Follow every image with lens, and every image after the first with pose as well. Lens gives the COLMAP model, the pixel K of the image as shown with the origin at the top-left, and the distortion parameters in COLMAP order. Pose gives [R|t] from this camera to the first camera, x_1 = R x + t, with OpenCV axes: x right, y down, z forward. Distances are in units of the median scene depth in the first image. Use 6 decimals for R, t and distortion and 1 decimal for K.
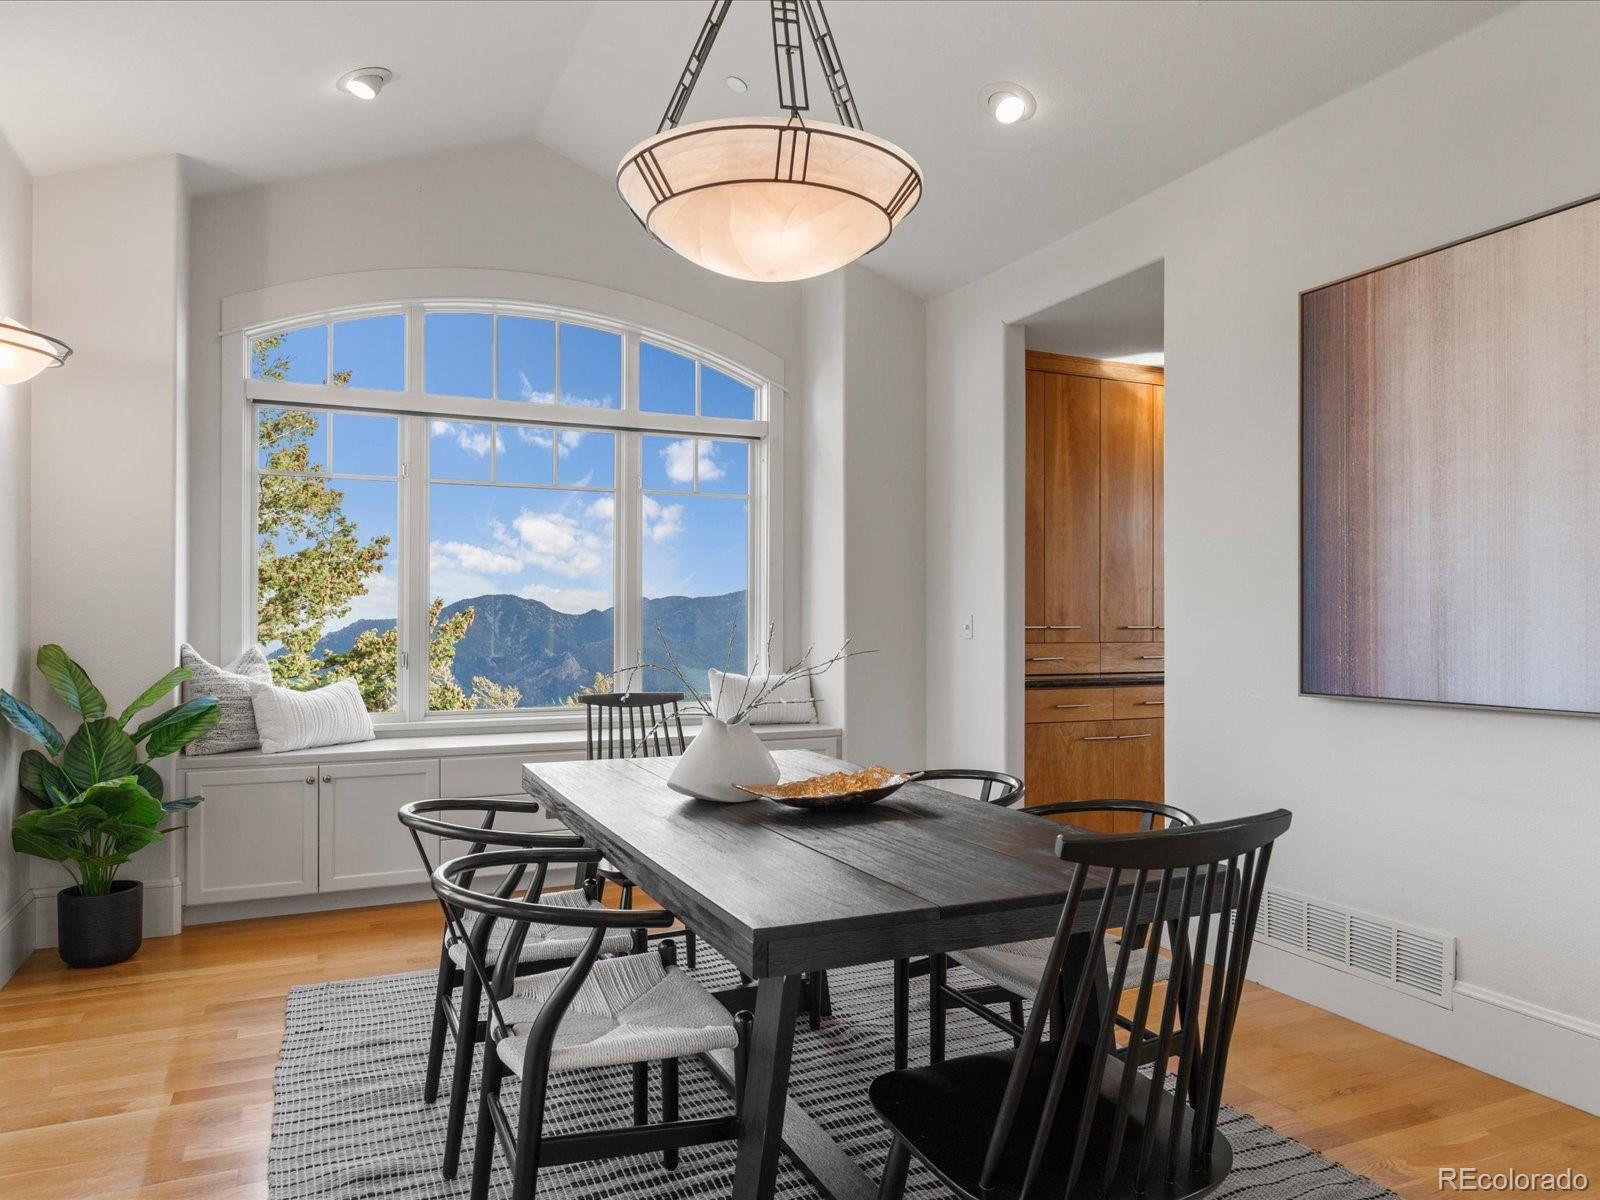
lens RADIAL K [[1092.9, 0, 805.3], [0, 1092.9, 609.9], [0, 0, 1]] dist [0.012276, -0.008885]
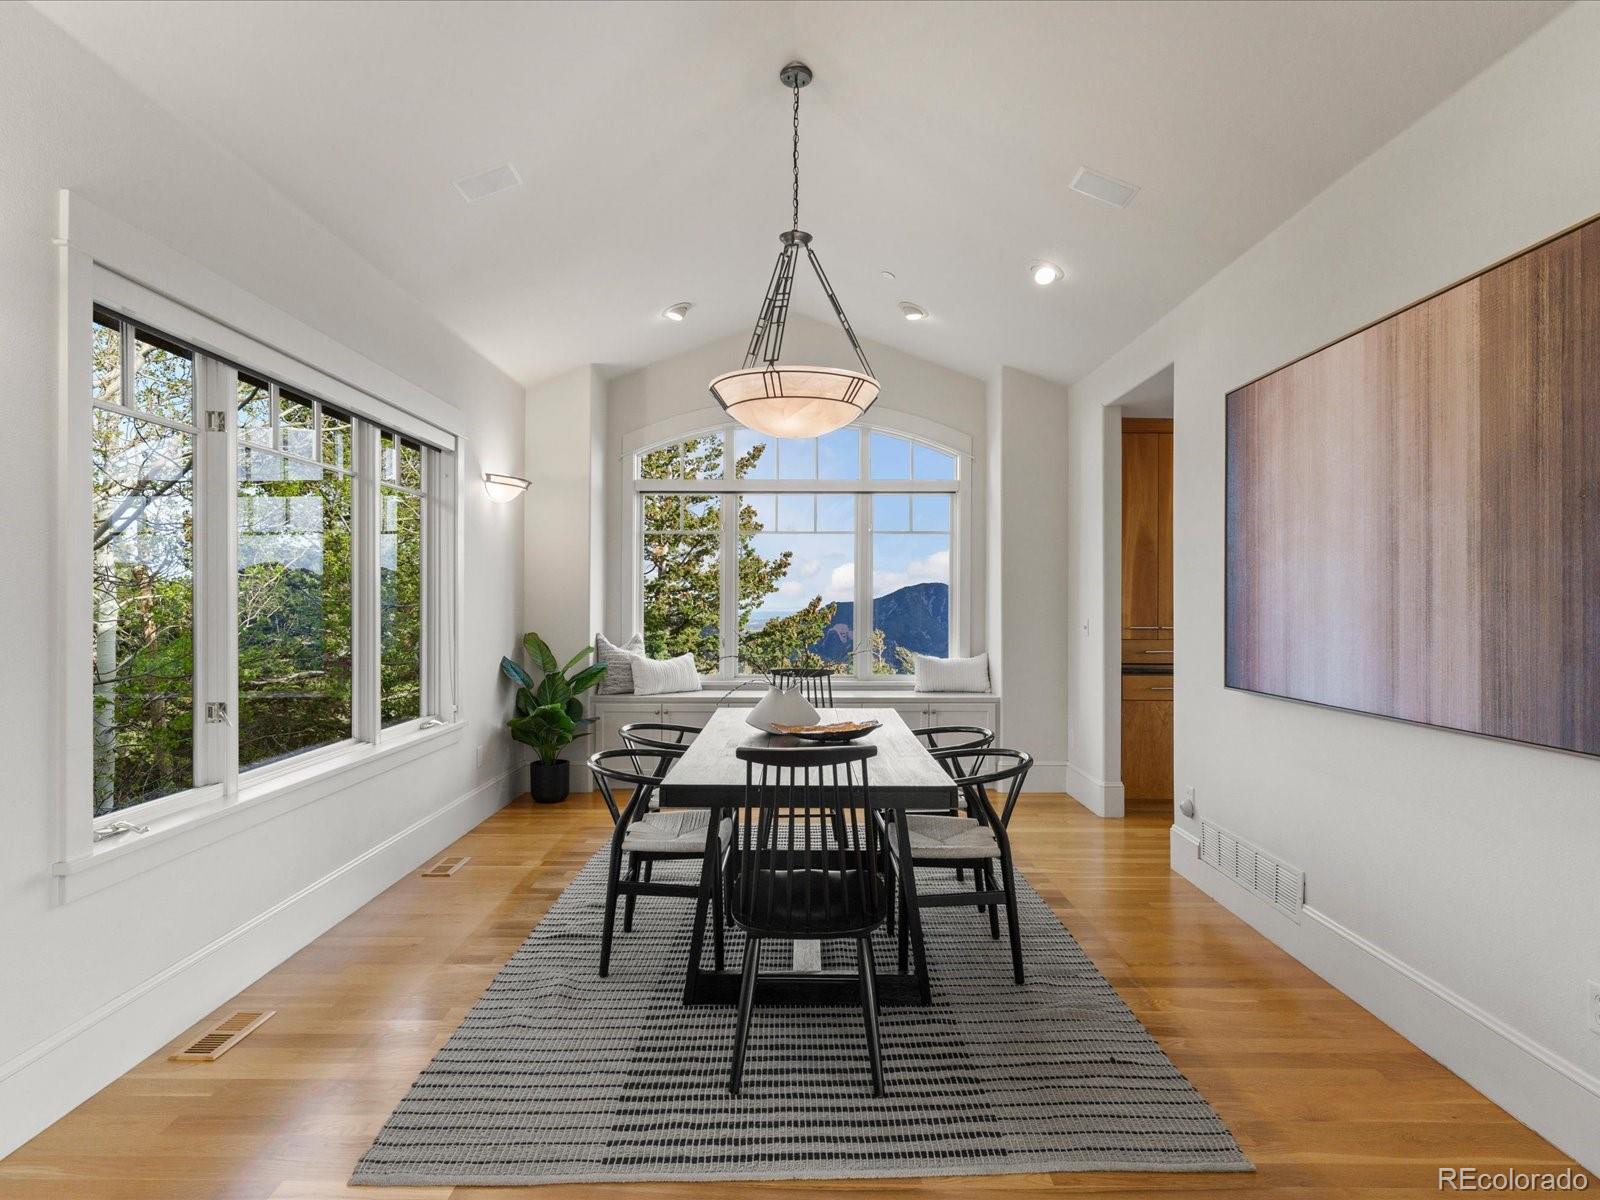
lens RADIAL K [[864.1, 0, 796.3], [0, 864.1, 596.3], [0, 0, 1]] dist [0.005248, 0.000928]
pose [[0.909228, -0.000783, -0.416298, 0.362663], [0.001957, 0.999995, 0.002393, -0.035382], [0.416294, -0.002991, 0.909225, -0.178704]]
